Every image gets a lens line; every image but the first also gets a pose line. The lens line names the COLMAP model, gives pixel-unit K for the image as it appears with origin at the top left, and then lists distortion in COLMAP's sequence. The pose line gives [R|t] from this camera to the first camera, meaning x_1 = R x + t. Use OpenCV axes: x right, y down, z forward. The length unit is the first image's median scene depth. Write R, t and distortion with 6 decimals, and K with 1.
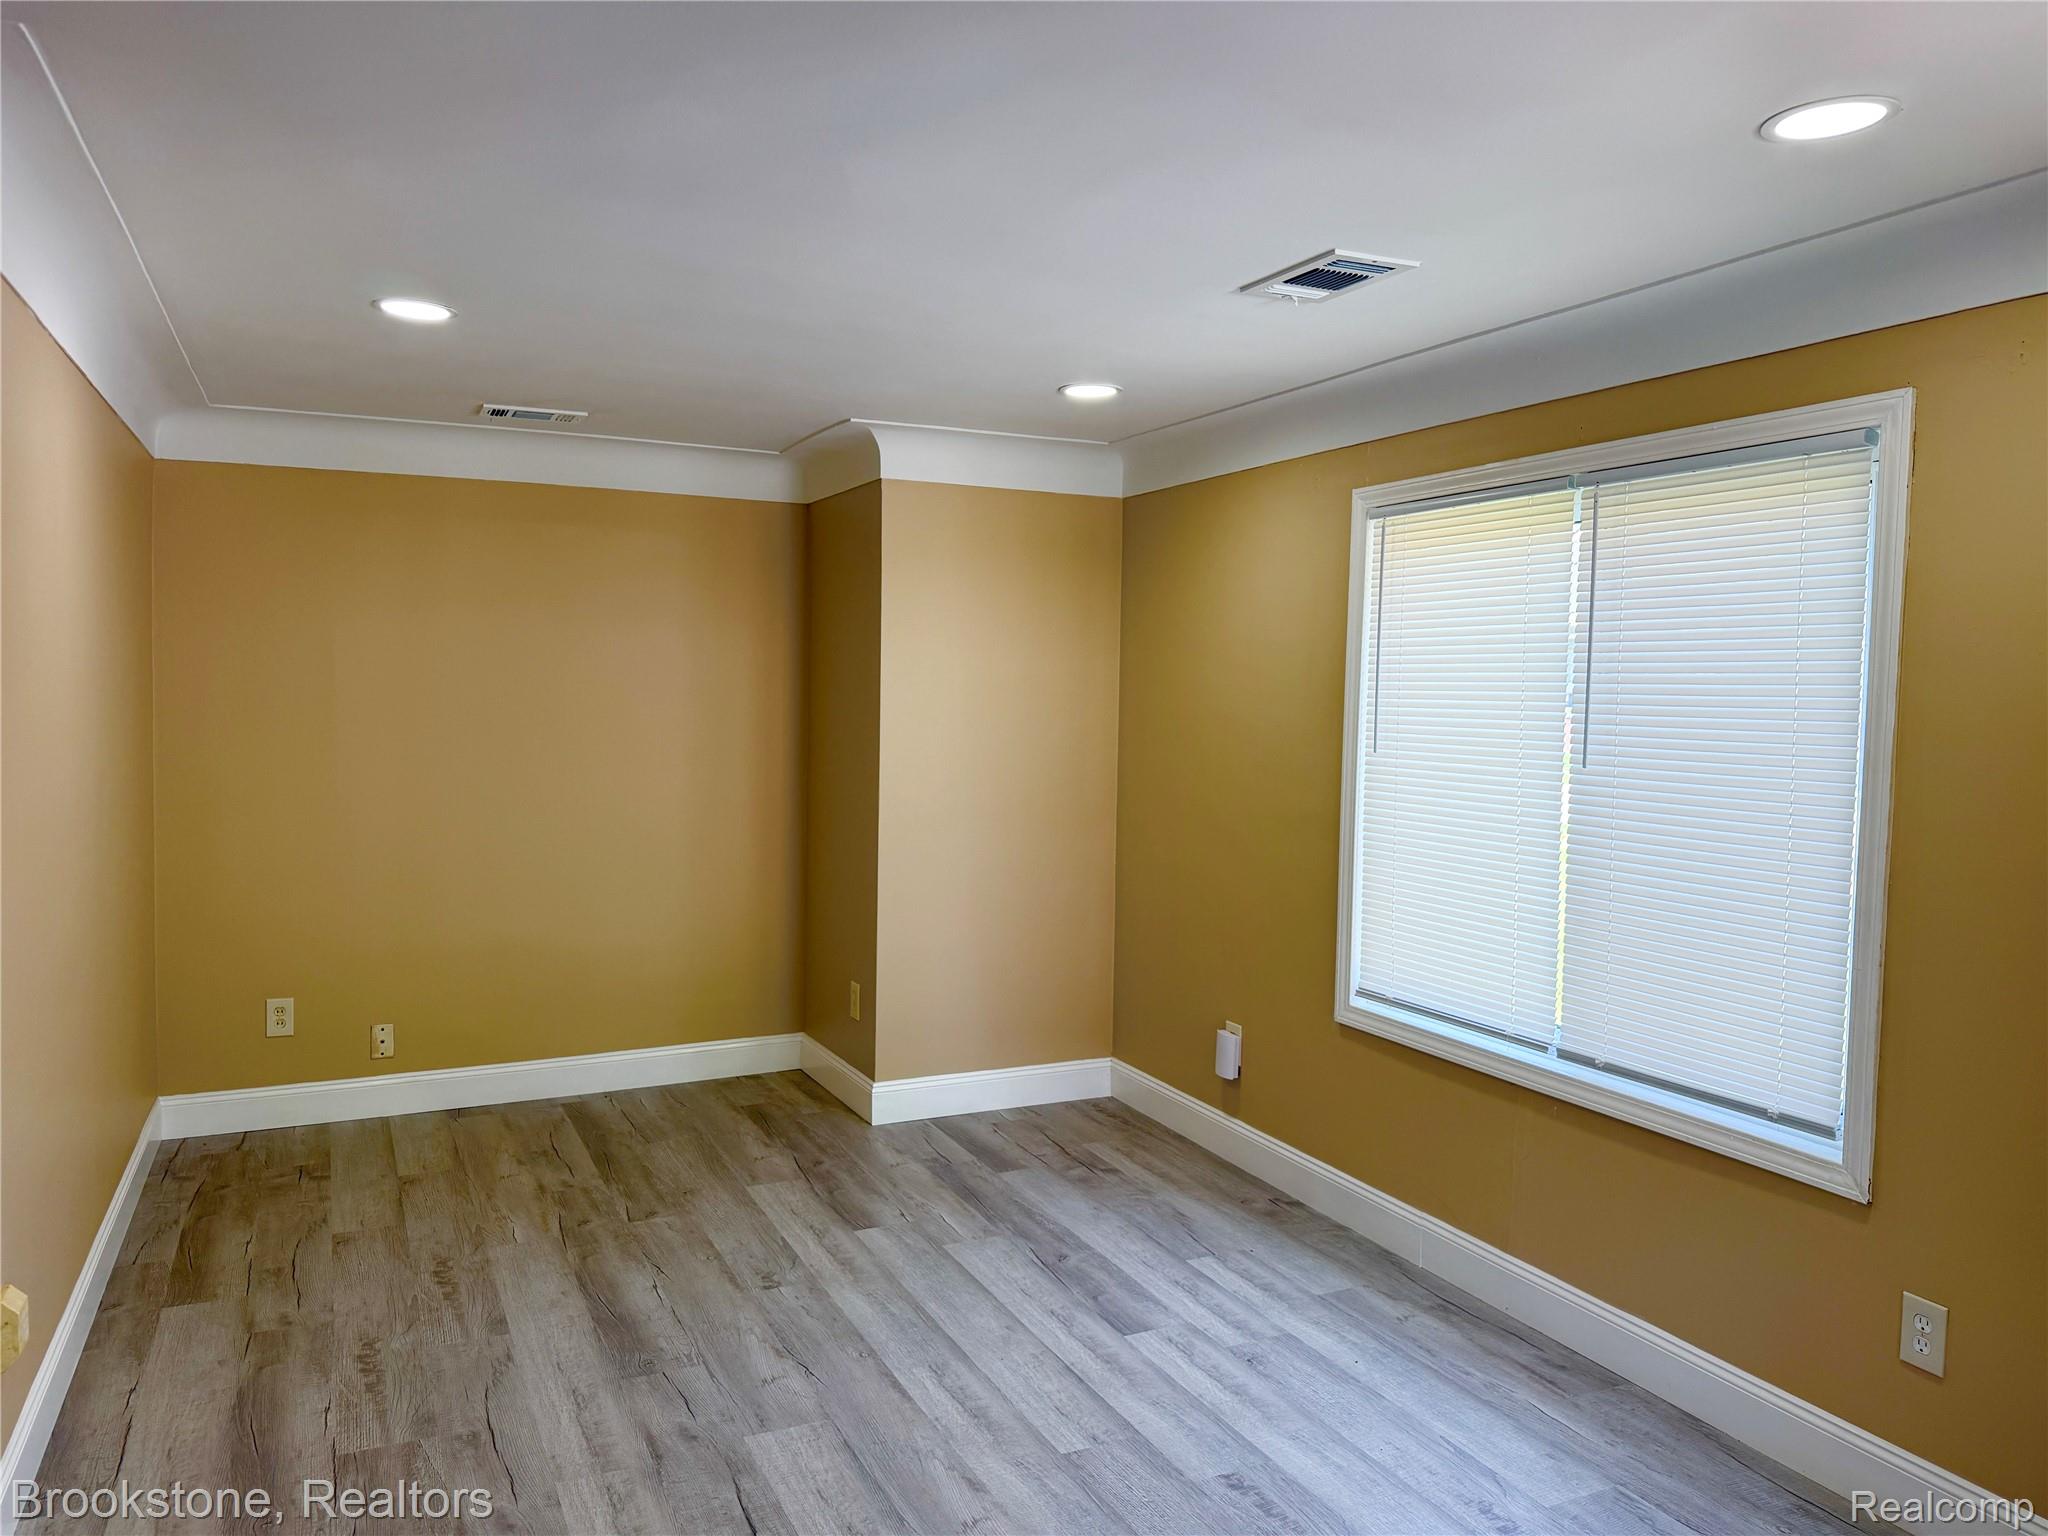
lens RADIAL K [[1444.3, 0, 1024.0], [0, 1444.3, 768.0], [0, 0, 1]] dist [0.119824, -0.149875]
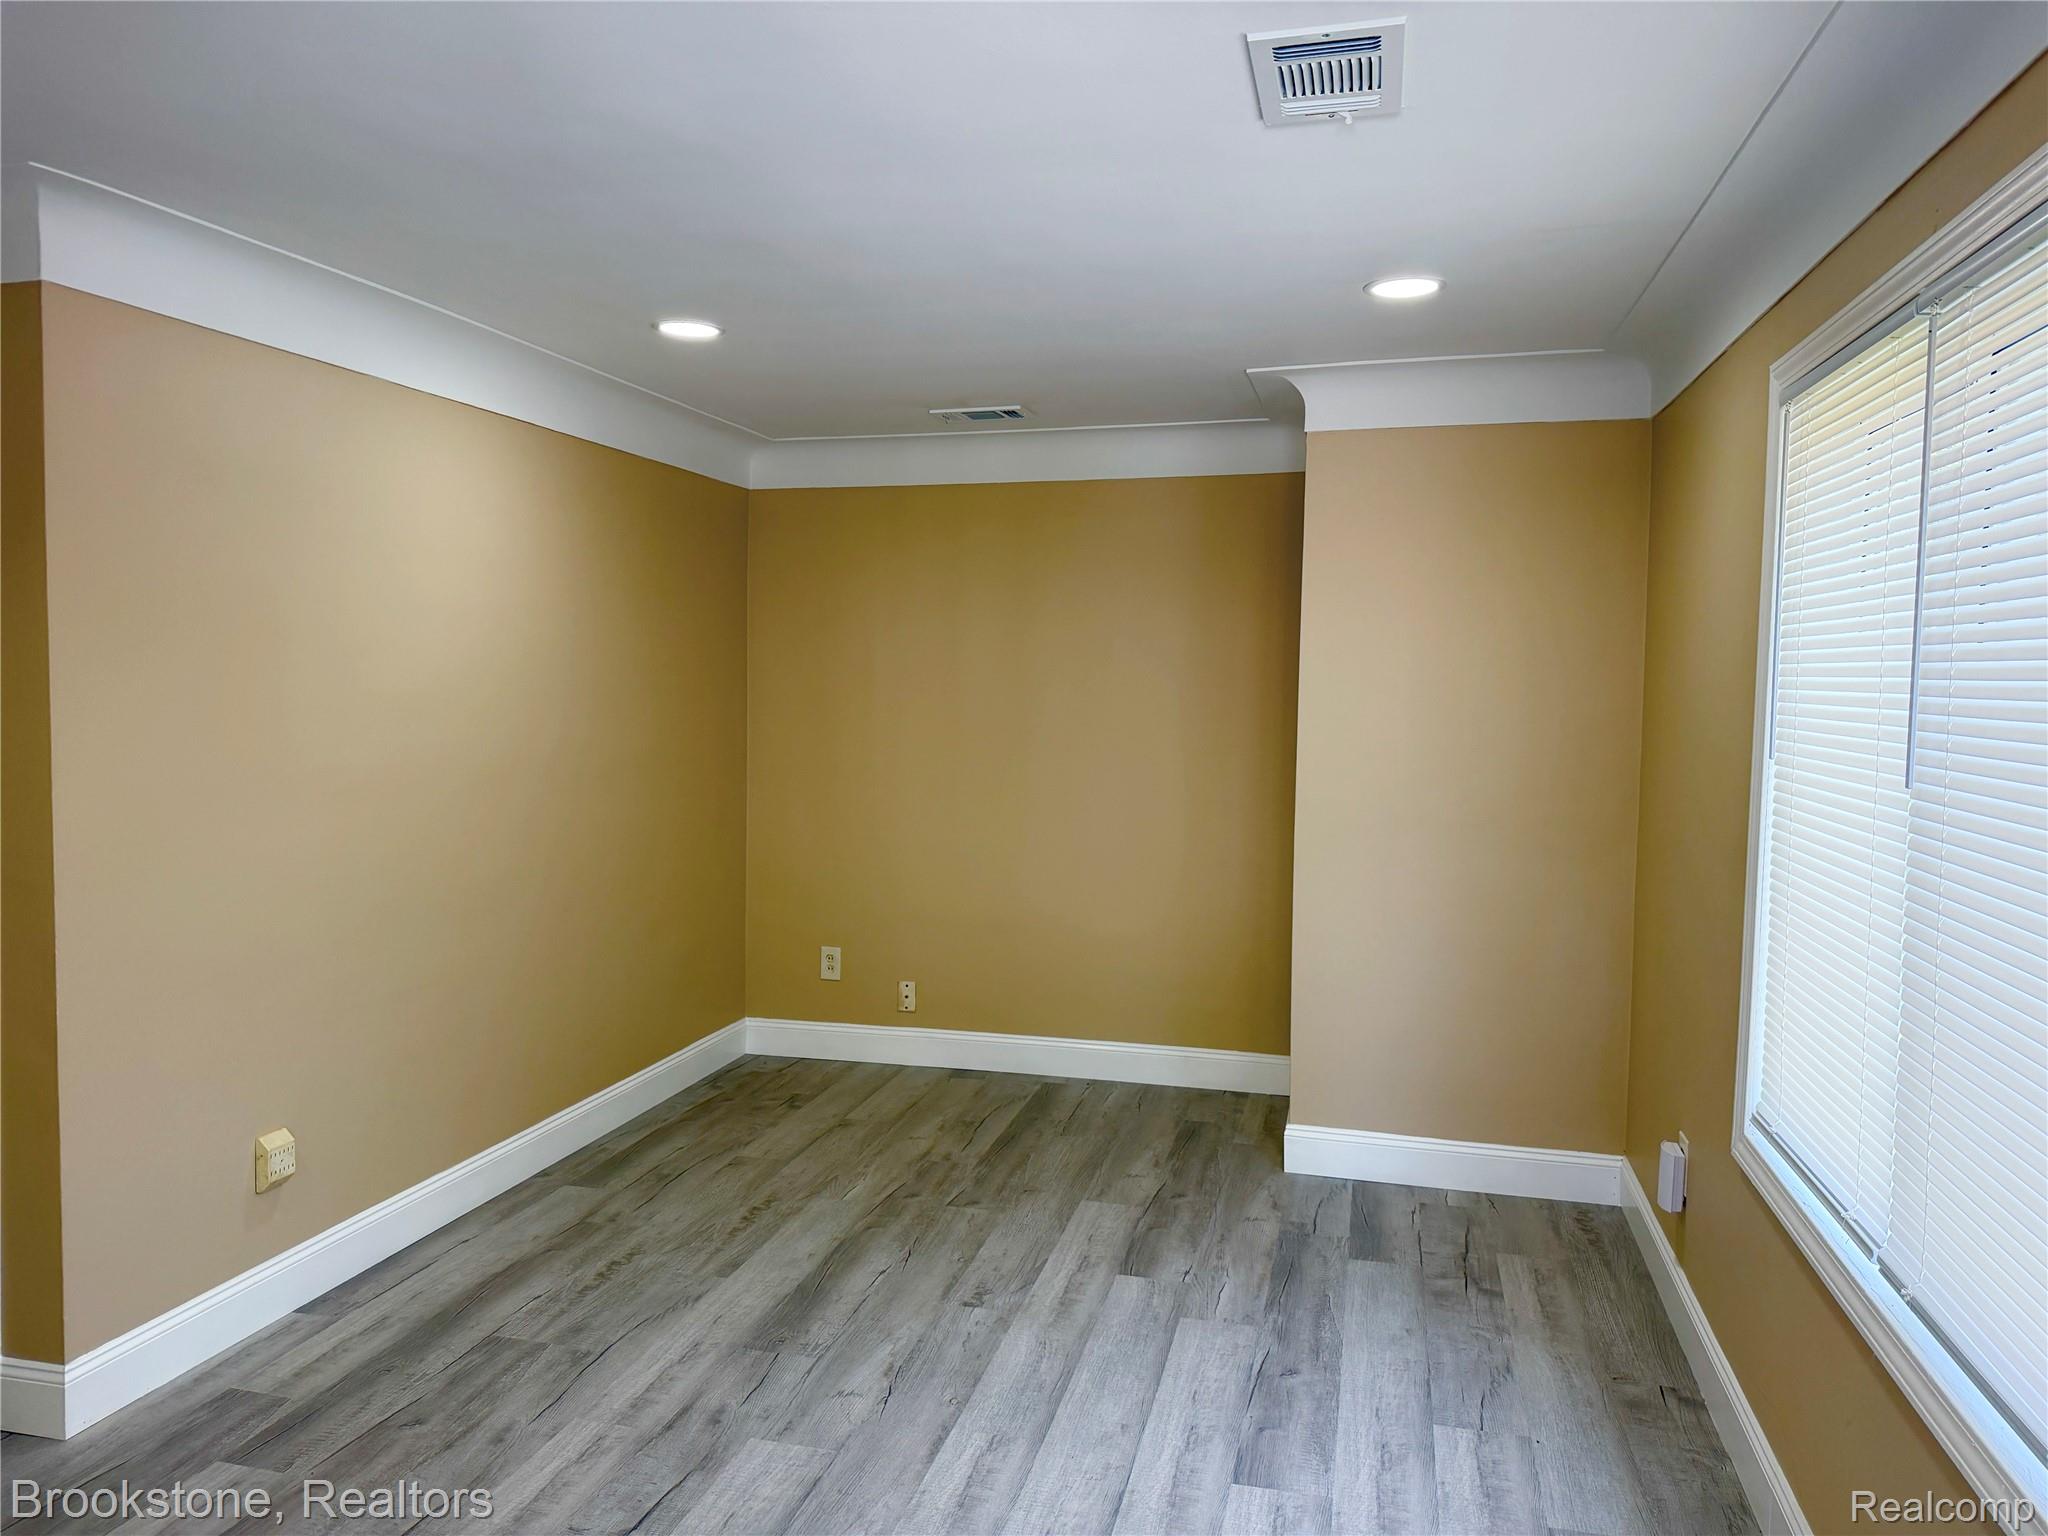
lens RADIAL K [[1450.9, 0, 1024.0], [0, 1450.9, 768.0], [0, 0, 1]] dist [0.219606, -0.382922]
pose [[0.765808, 0.032669, -0.642239, 0.390376], [-0.031361, 0.999418, 0.013442, -0.005565], [0.642305, 0.009848, 0.766386, 0.242265]]
